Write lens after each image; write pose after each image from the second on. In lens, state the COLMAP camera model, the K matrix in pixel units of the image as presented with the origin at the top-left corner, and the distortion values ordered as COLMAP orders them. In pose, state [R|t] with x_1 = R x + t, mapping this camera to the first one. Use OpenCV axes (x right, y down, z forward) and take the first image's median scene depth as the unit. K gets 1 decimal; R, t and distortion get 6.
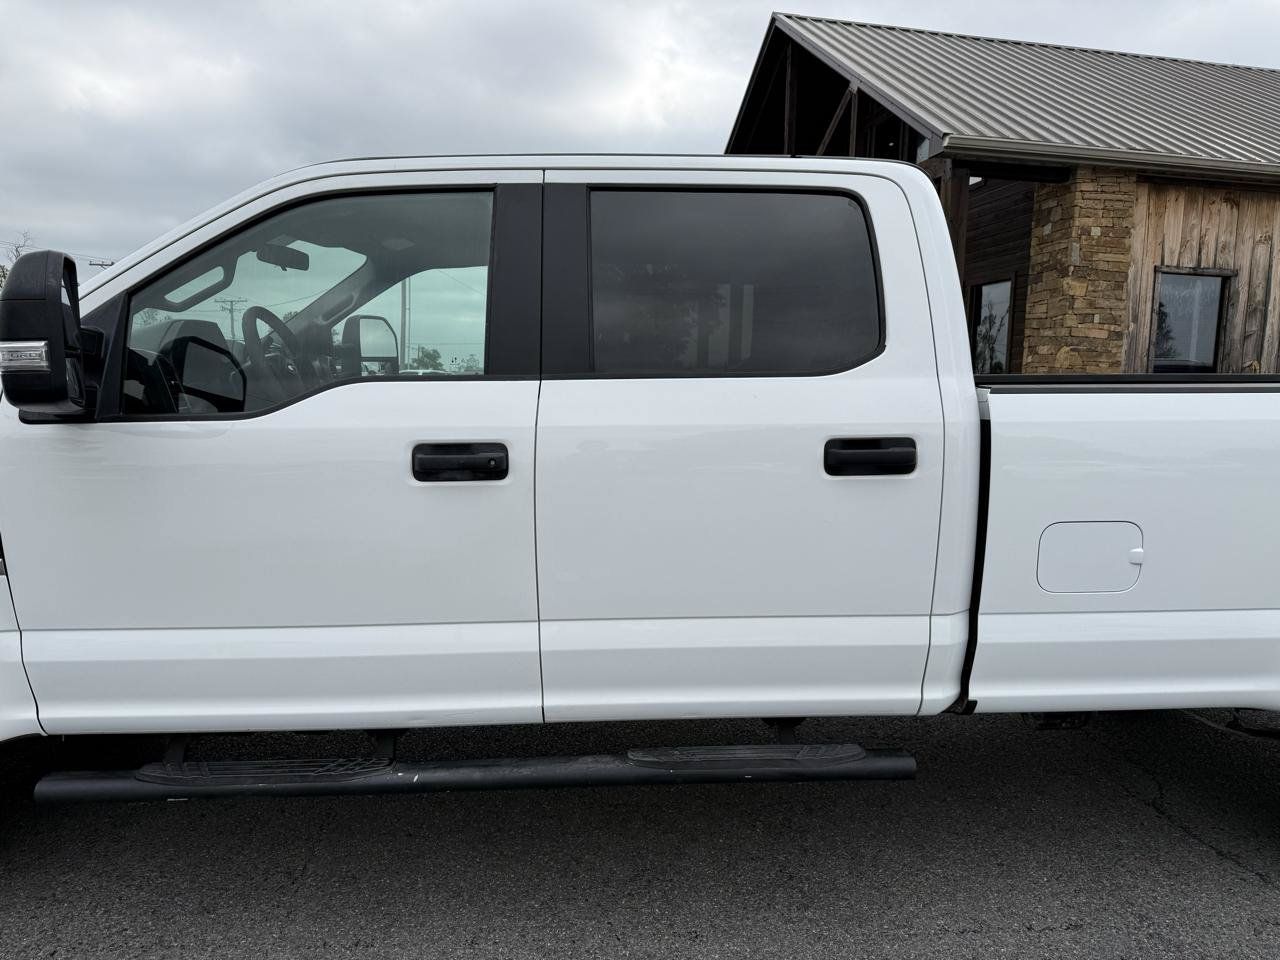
lens RADIAL K [[929.1, 0, 640.0], [0, 929.1, 480.0], [0, 0, 1]] dist [0.000221, 0.000113]
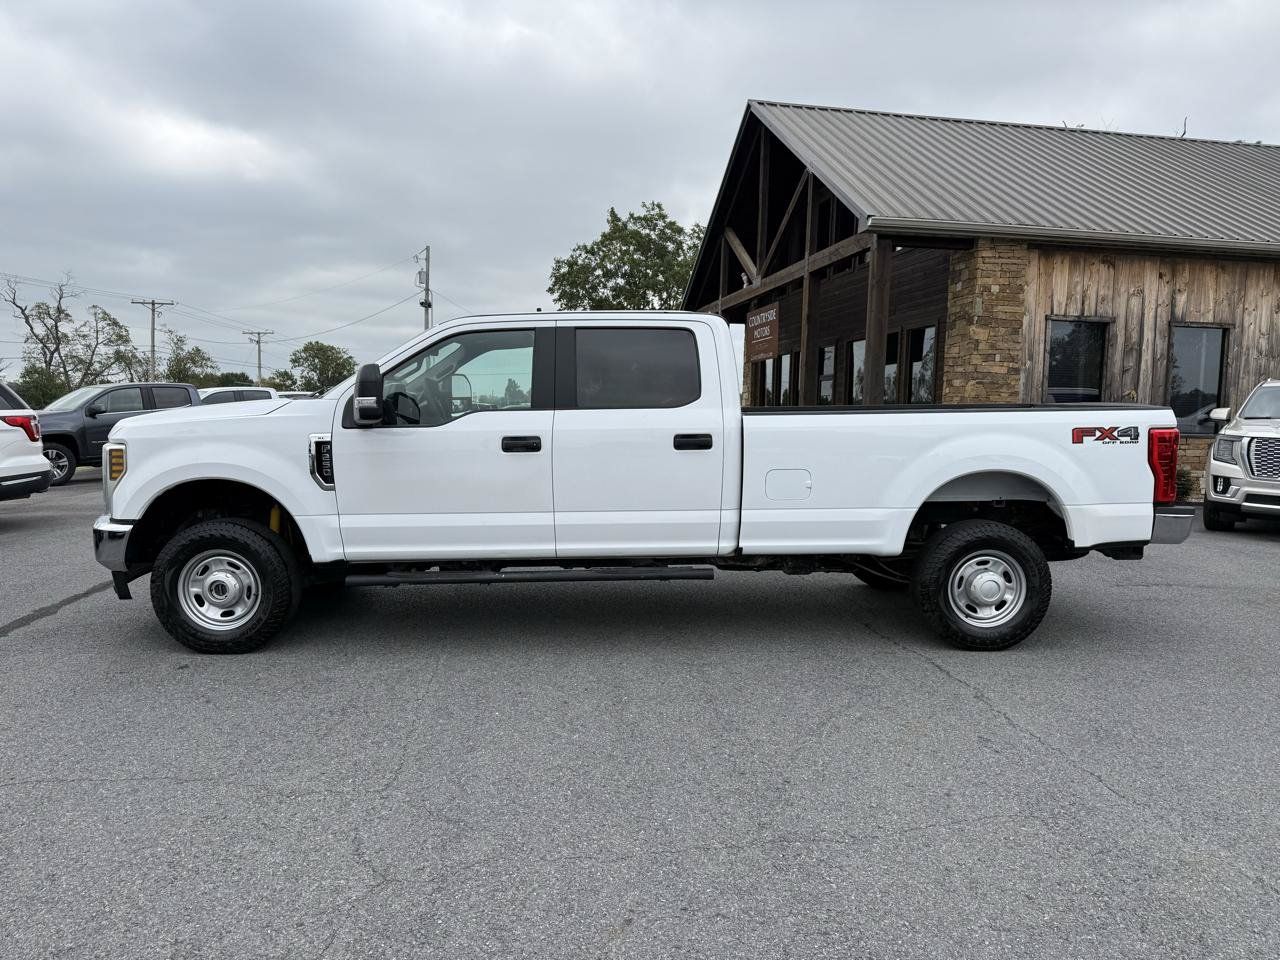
lens RADIAL K [[918.7, 0, 638.2], [0, 918.7, 478.6], [0, 0, 1]] dist [0.035540, -0.042802]
pose [[0.999891, -0.003112, -0.014432, 0.025381], [0.002675, 0.999540, -0.030202, 0.024988], [0.014519, 0.030160, 0.999440, -0.242770]]
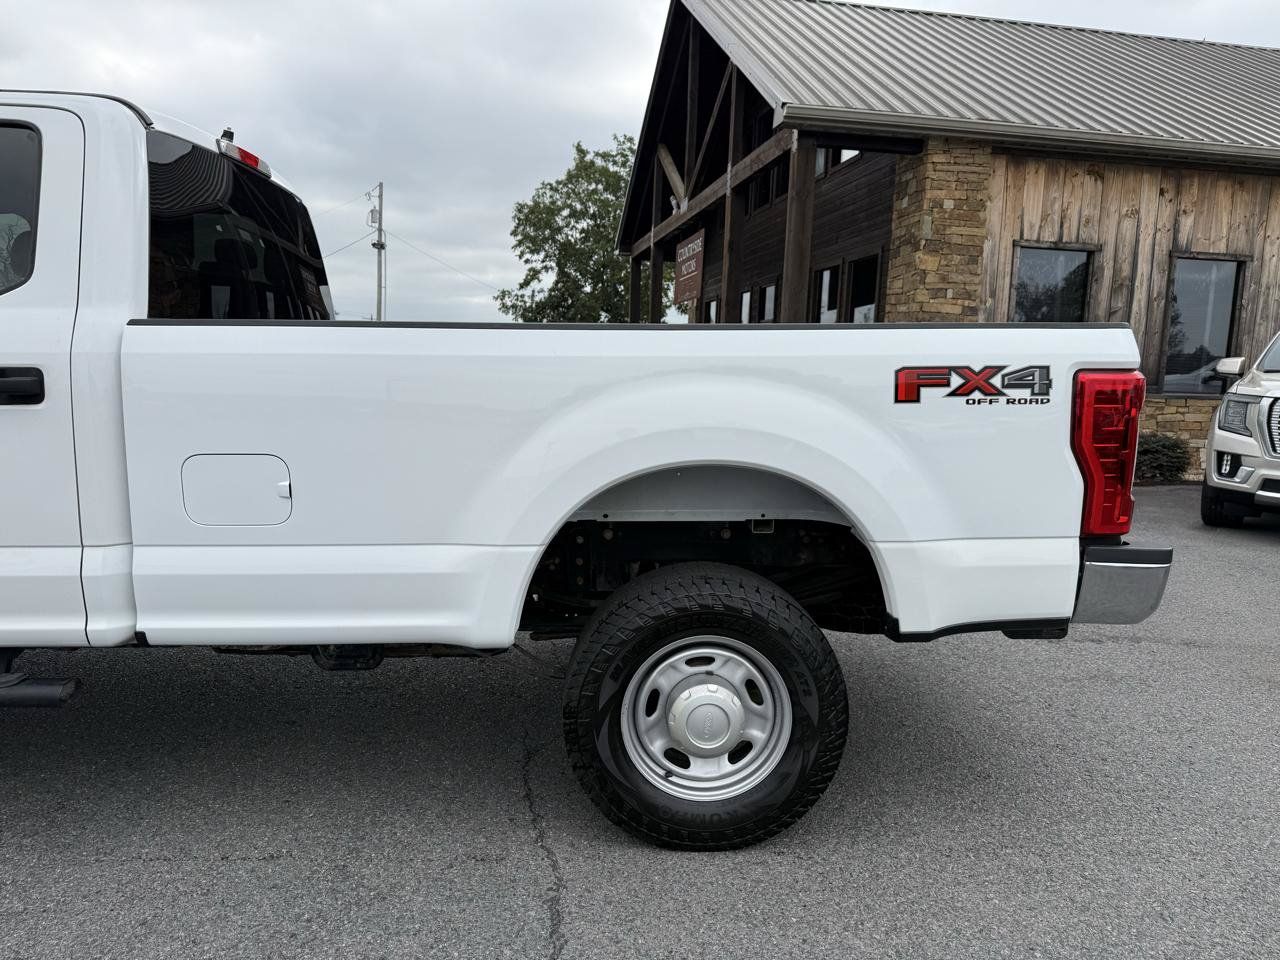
lens RADIAL K [[920.7, 0, 627.6], [0, 920.7, 479.5], [0, 0, 1]] dist [0.038779, -0.049472]
pose [[0.999642, 0.011710, -0.024052, 0.175442], [-0.011245, 0.999749, 0.019395, 0.008491], [0.024273, -0.019118, 0.999523, 0.006059]]
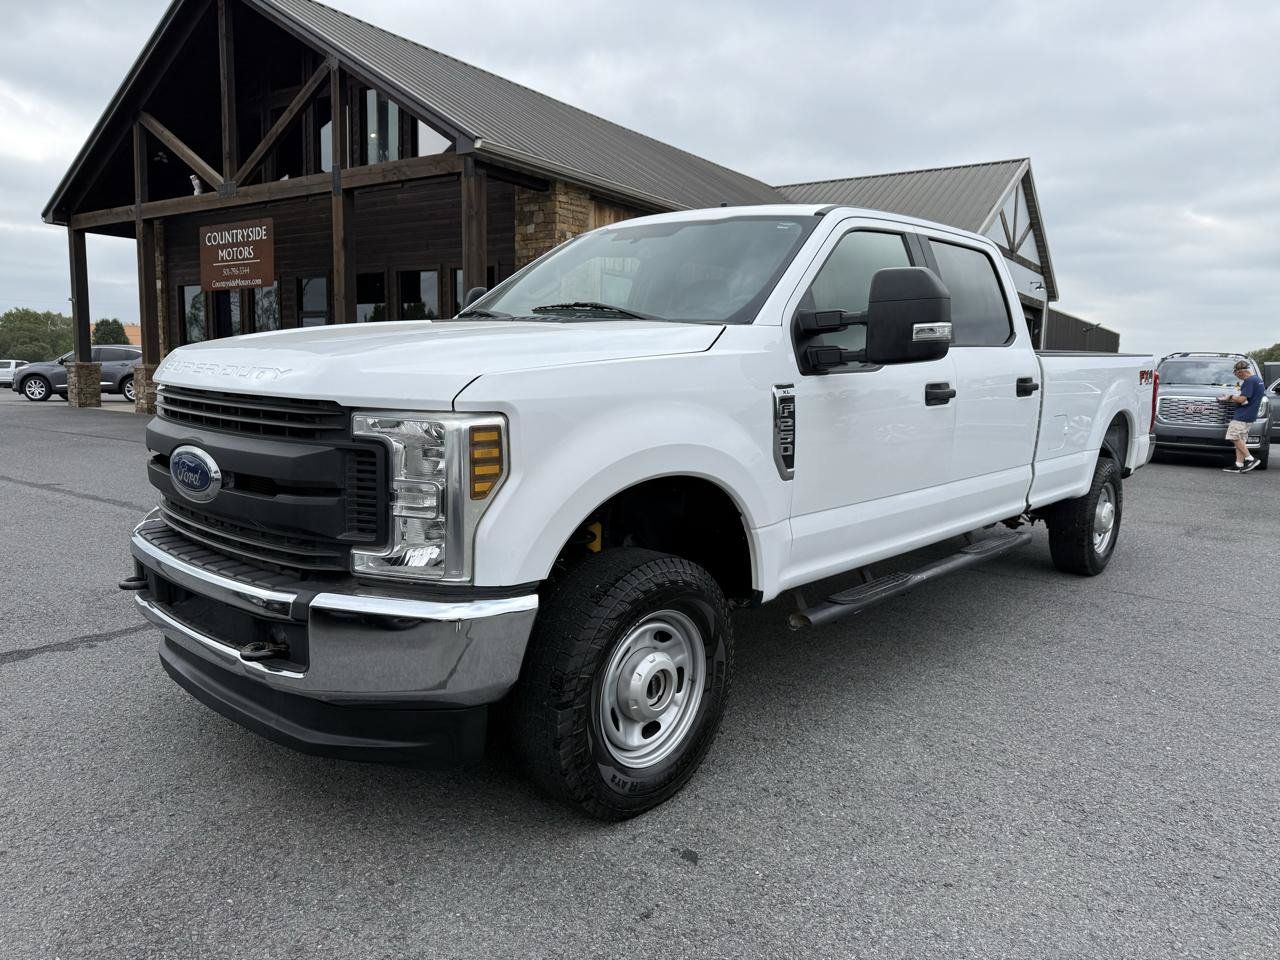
lens RADIAL K [[919.9, 0, 640.0], [0, 919.9, 480.0], [0, 0, 1]] dist [0.080627, -0.000062]
pose [[0.713243, -0.090184, 0.695090, -0.322288], [0.069390, 0.995901, 0.058011, 0.000410], [-0.697473, 0.006857, 0.716578, 0.022556]]
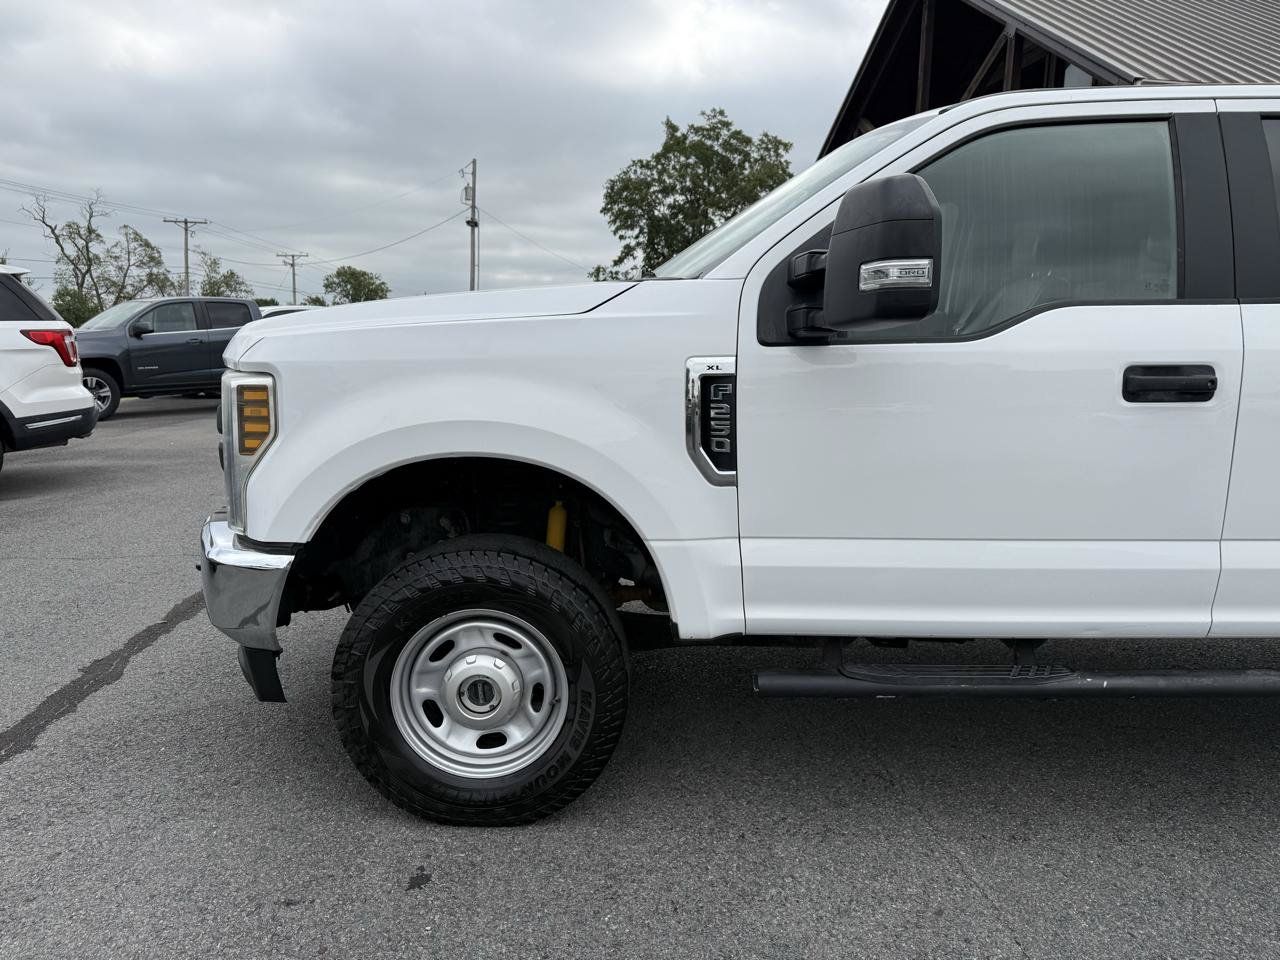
lens RADIAL K [[920.7, 0, 627.6], [0, 920.7, 479.5], [0, 0, 1]] dist [0.038779, -0.049472]
pose [[0.998565, 0.011333, -0.052337, -0.130762], [-0.008965, 0.998935, 0.045270, 0.008207], [0.052794, -0.044736, 0.997603, -0.012901]]
